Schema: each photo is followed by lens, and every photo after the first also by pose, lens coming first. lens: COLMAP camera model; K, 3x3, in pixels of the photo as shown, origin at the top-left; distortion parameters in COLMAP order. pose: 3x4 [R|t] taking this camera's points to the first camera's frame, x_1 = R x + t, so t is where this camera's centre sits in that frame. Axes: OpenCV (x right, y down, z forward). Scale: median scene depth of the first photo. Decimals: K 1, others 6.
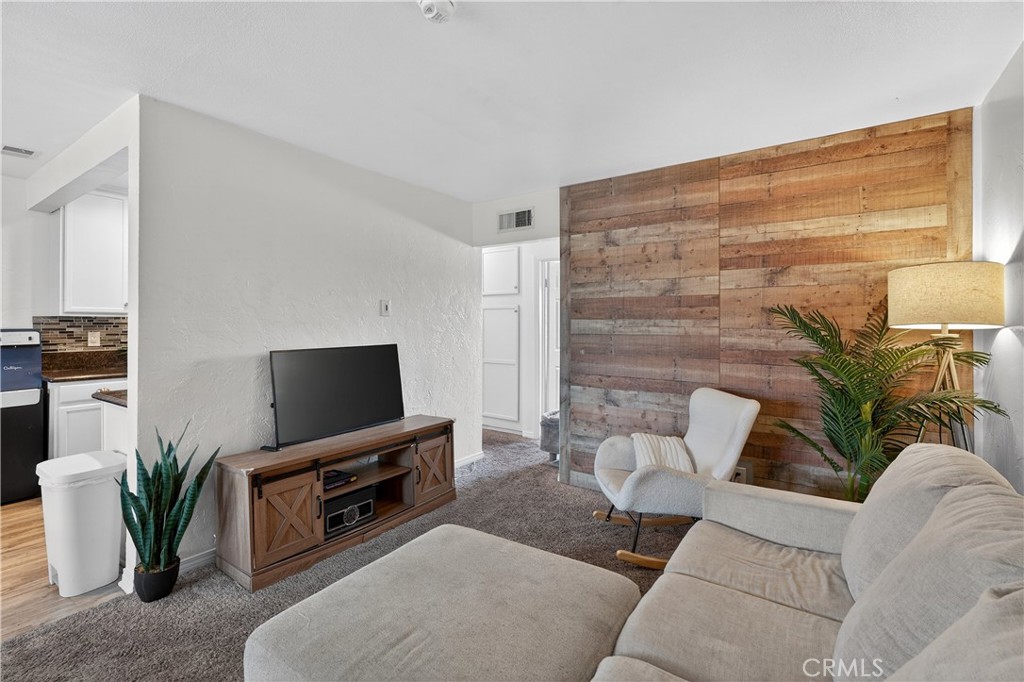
lens RADIAL K [[455.8, 0, 508.9], [0, 455.8, 321.2], [0, 0, 1]] dist [0.001724, -0.000055]
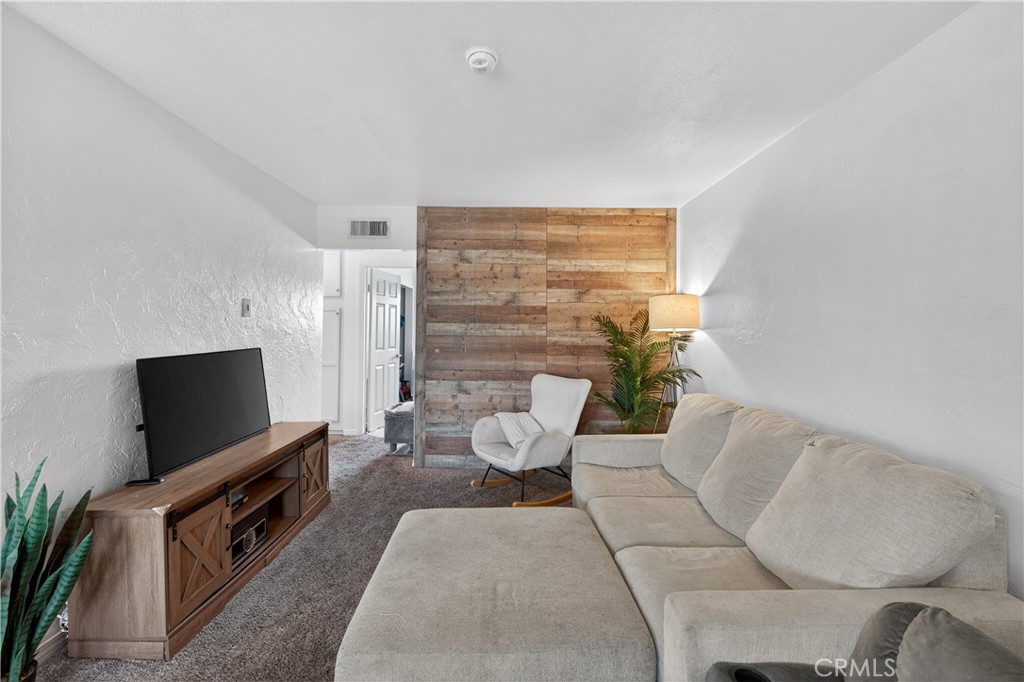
lens RADIAL K [[410.1, 0, 508.8], [0, 410.1, 318.5], [0, 0, 1]] dist [-0.001235, 0.000031]
pose [[0.818649, 0.017246, 0.574035, -0.332883], [-0.009760, 0.999822, -0.016120, 0.000267], [-0.574211, 0.007595, 0.818672, 0.040950]]
